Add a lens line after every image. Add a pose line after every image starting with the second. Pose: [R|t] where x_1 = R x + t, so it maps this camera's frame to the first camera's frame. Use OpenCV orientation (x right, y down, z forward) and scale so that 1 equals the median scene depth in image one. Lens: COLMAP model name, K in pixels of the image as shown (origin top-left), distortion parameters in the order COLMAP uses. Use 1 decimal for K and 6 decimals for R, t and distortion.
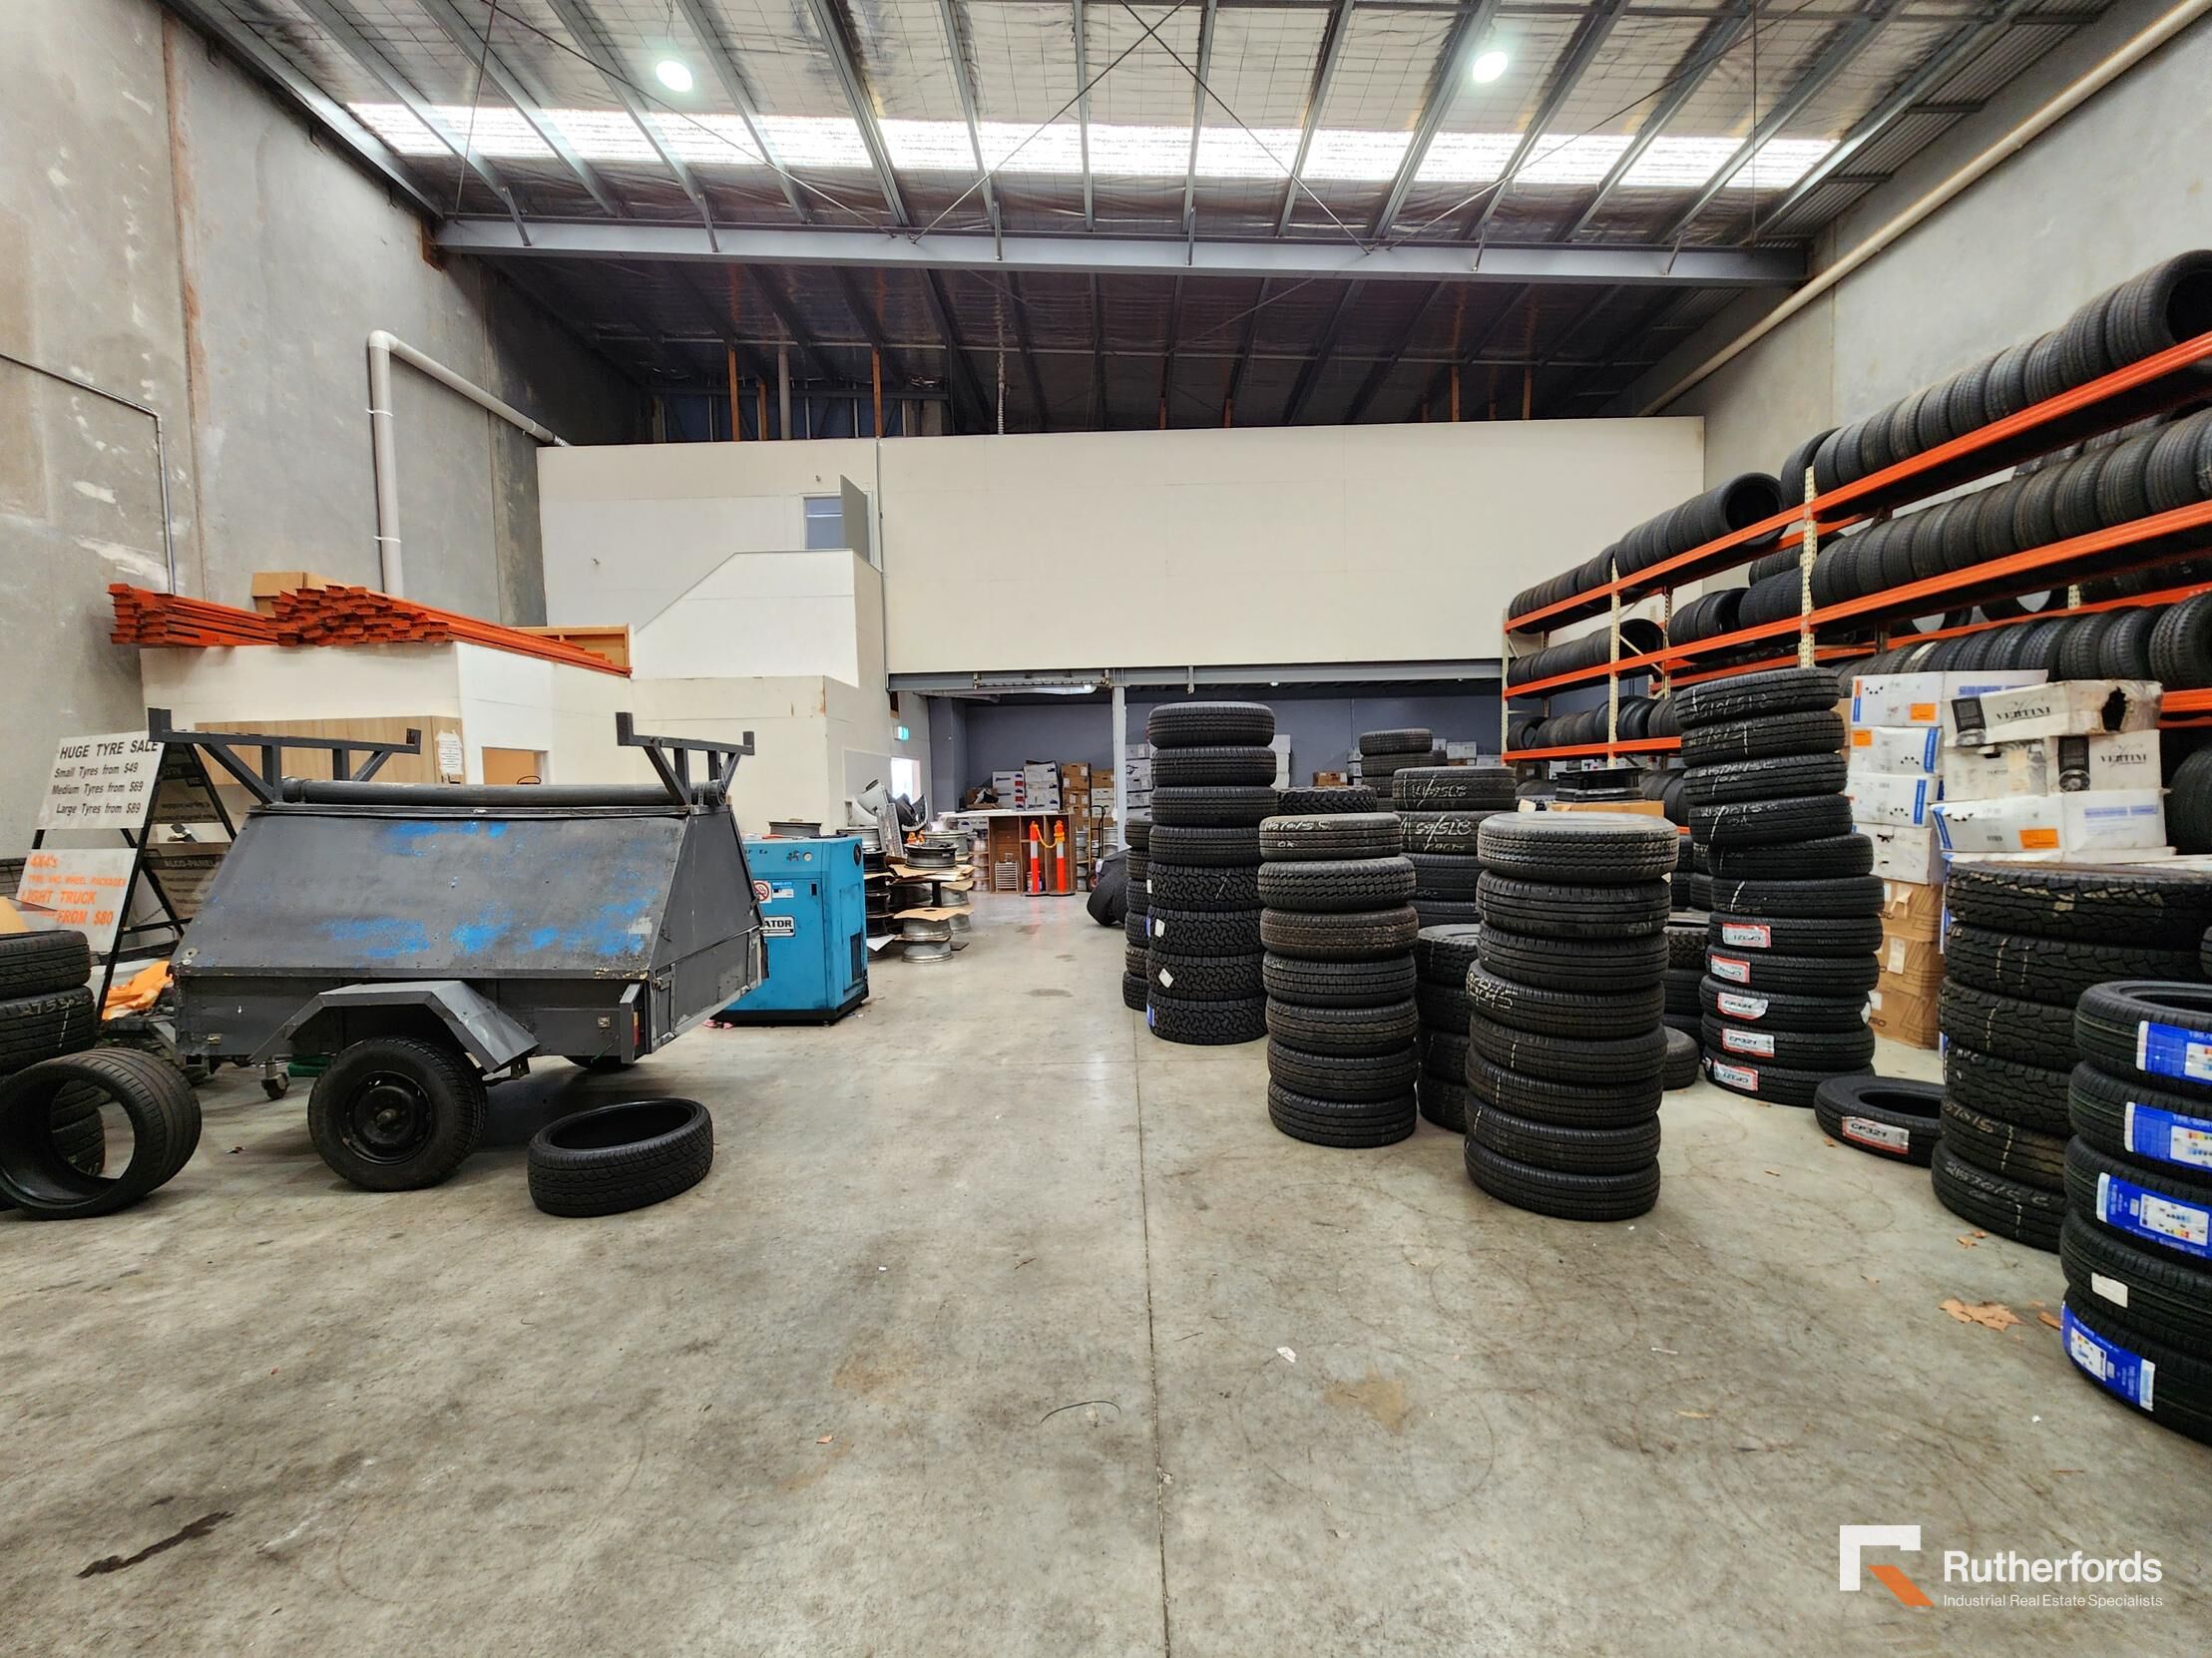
lens RADIAL K [[902.3, 0, 1127.3], [0, 902.3, 837.0], [0, 0, 1]] dist [0.000995, -0.001385]
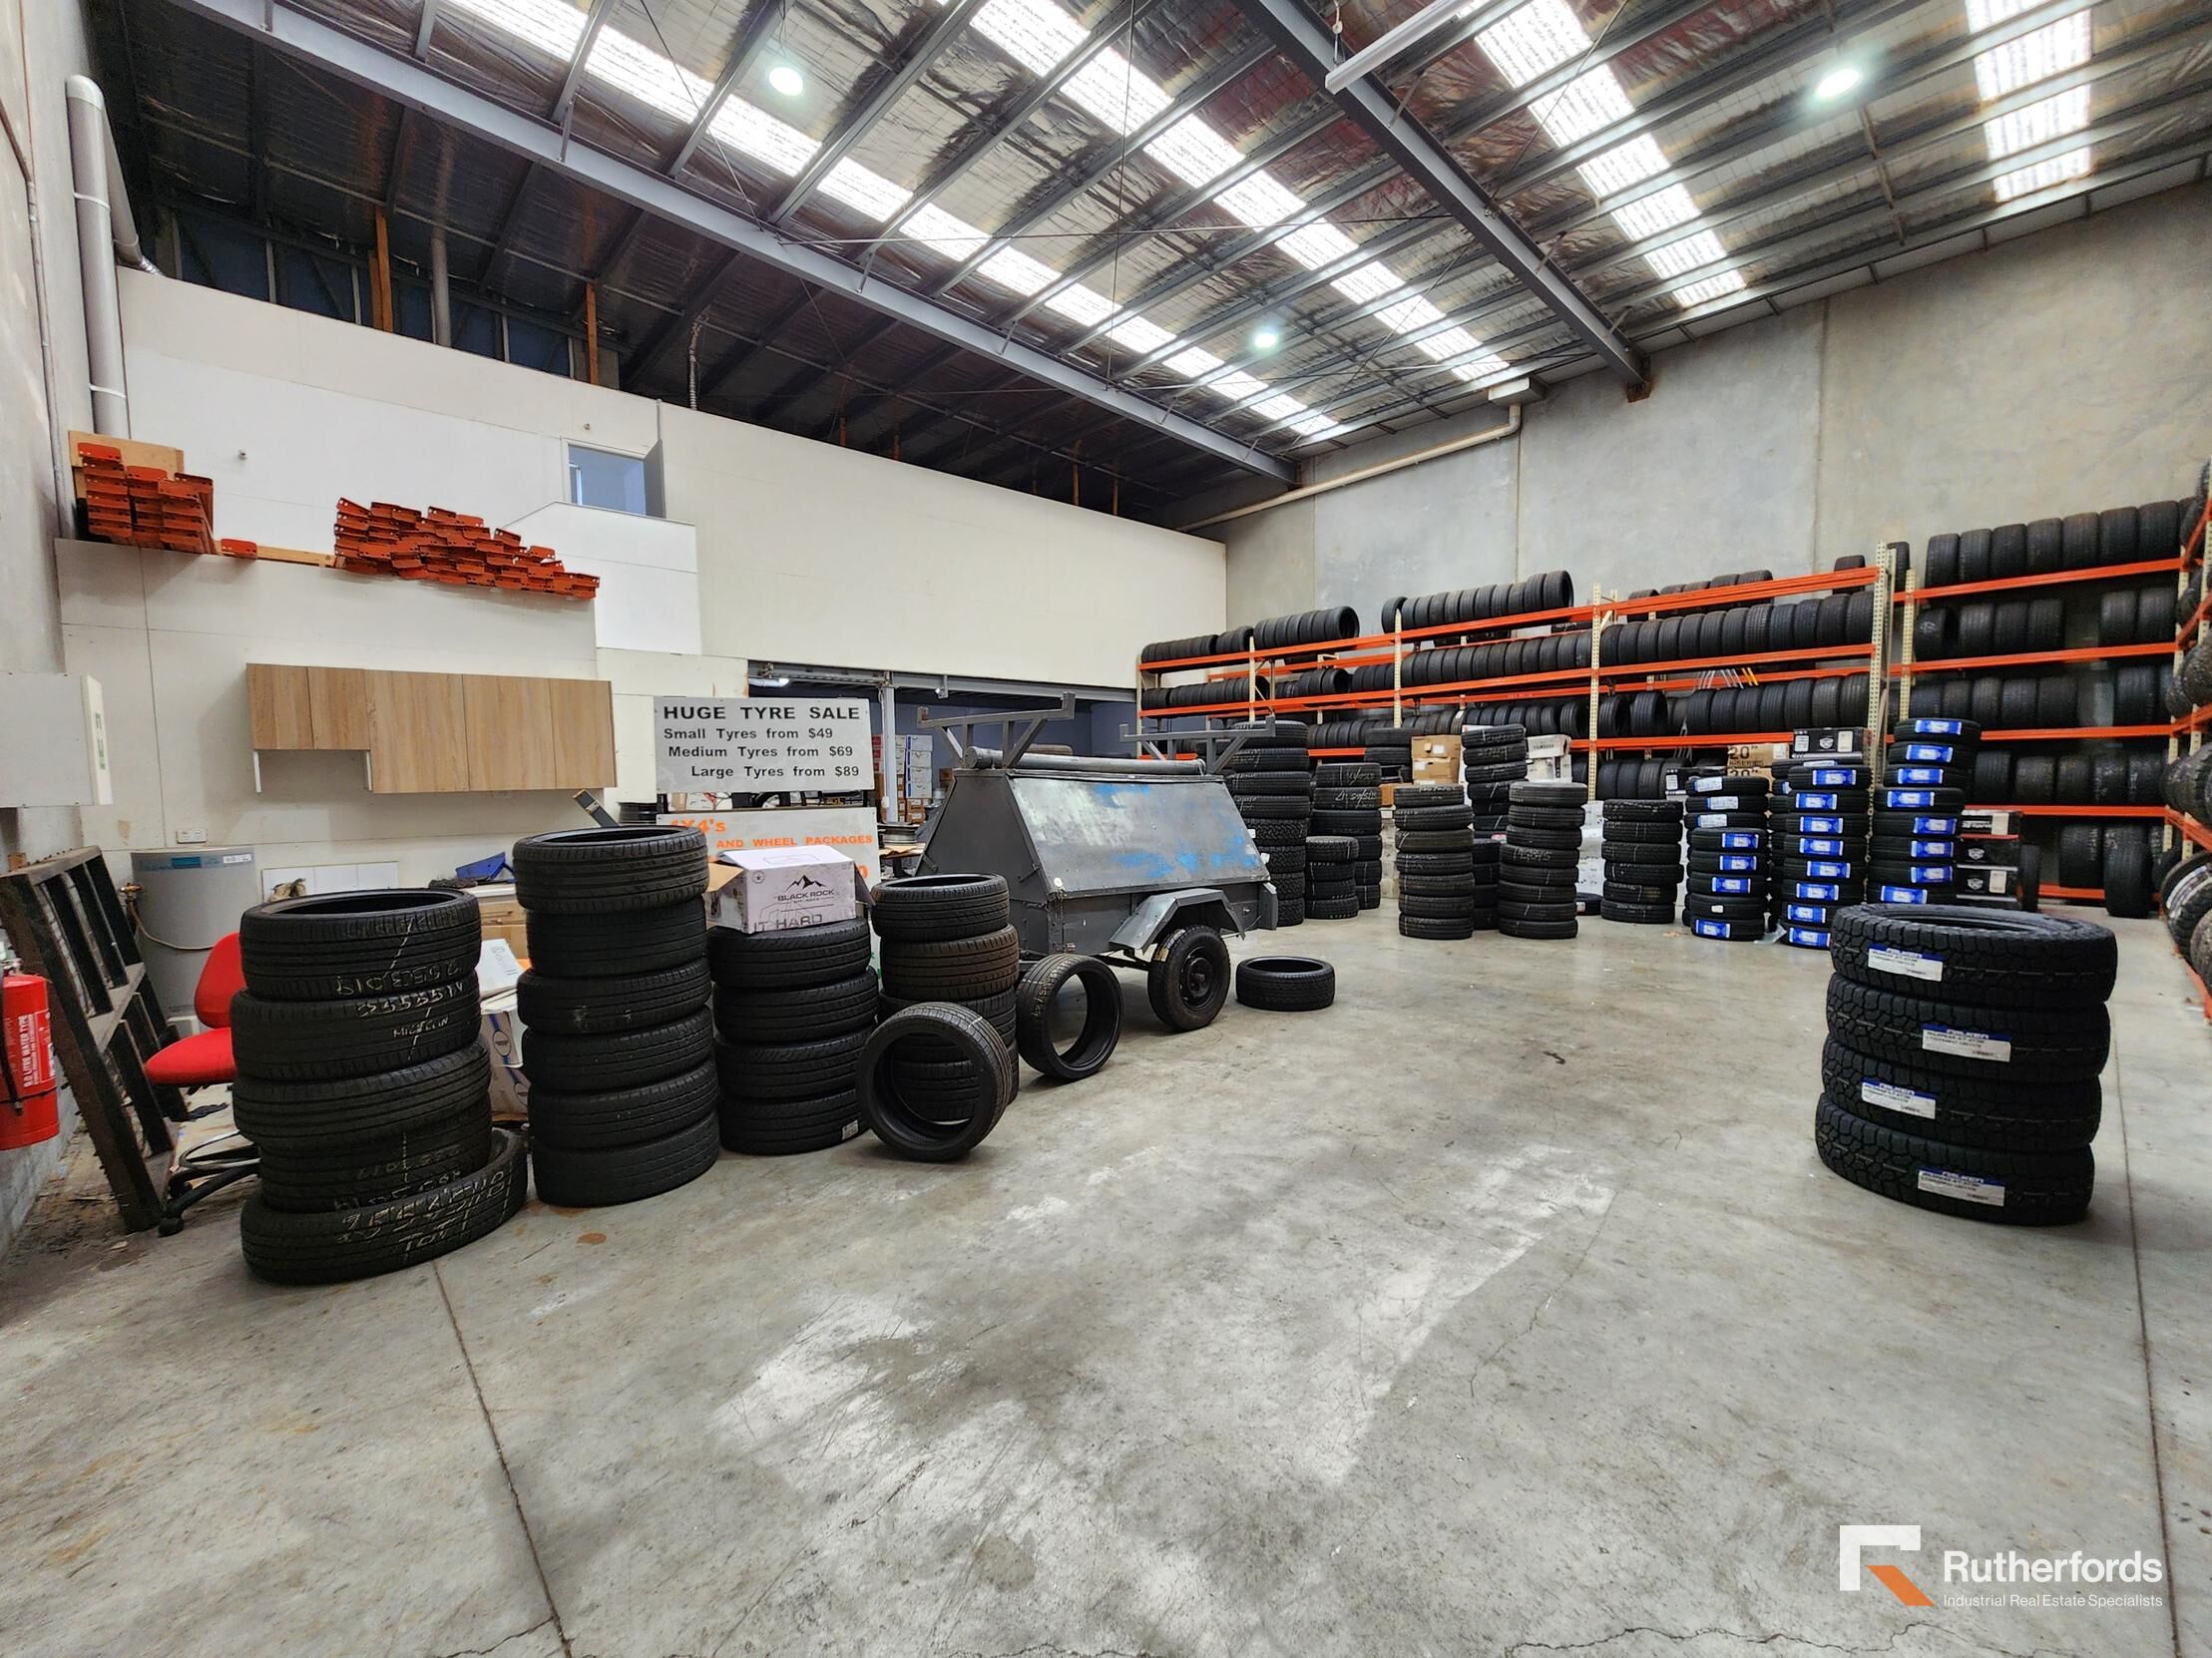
lens RADIAL K [[902.3, 0, 1117.3], [0, 902.3, 834.0], [0, 0, 1]] dist [0.000995, -0.001385]
pose [[0.729291, -0.030103, 0.683541, -1.020948], [0.035140, 0.999361, 0.006520, 0.030182], [-0.683300, 0.019264, 0.729883, -0.002109]]
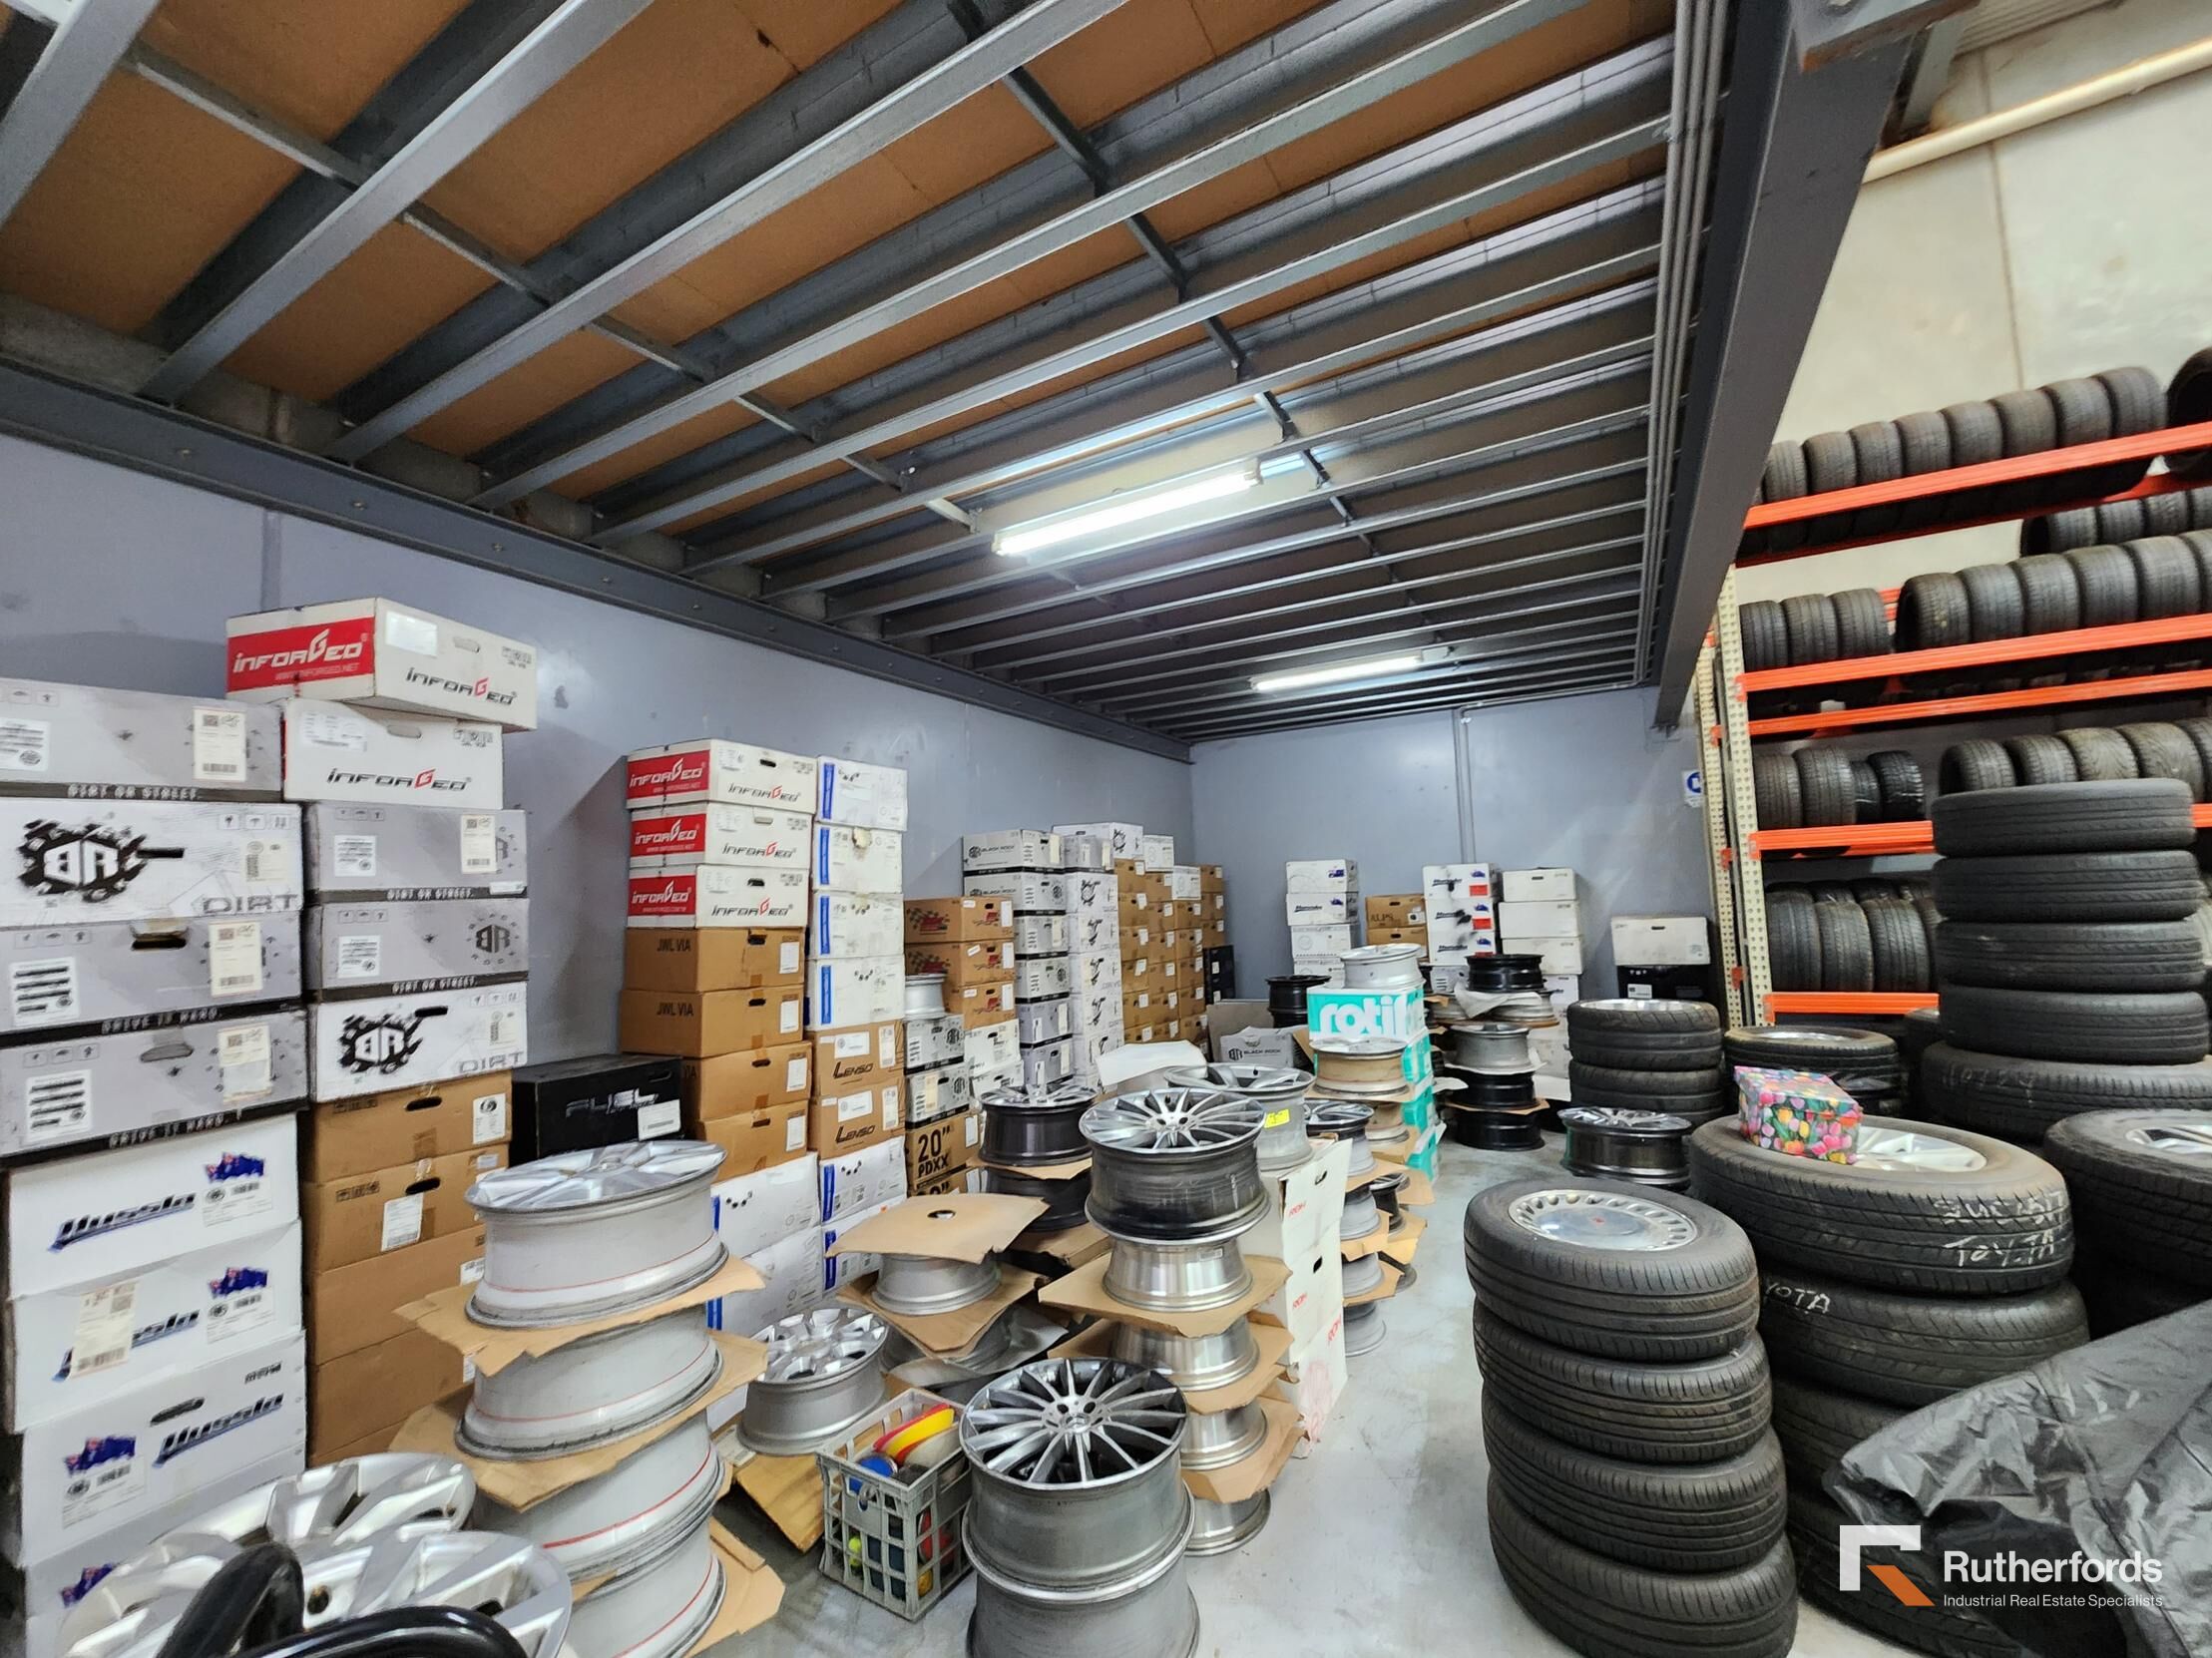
lens RADIAL K [[902.3, 0, 1116.1], [0, 902.3, 828.7], [0, 0, 1]] dist [0.000995, -0.001385]
pose [[0.499975, 0.059539, 0.863991, -0.092224], [0.072857, 0.991206, -0.110466, -0.133471], [-0.862970, 0.118178, 0.491240, 1.859778]]
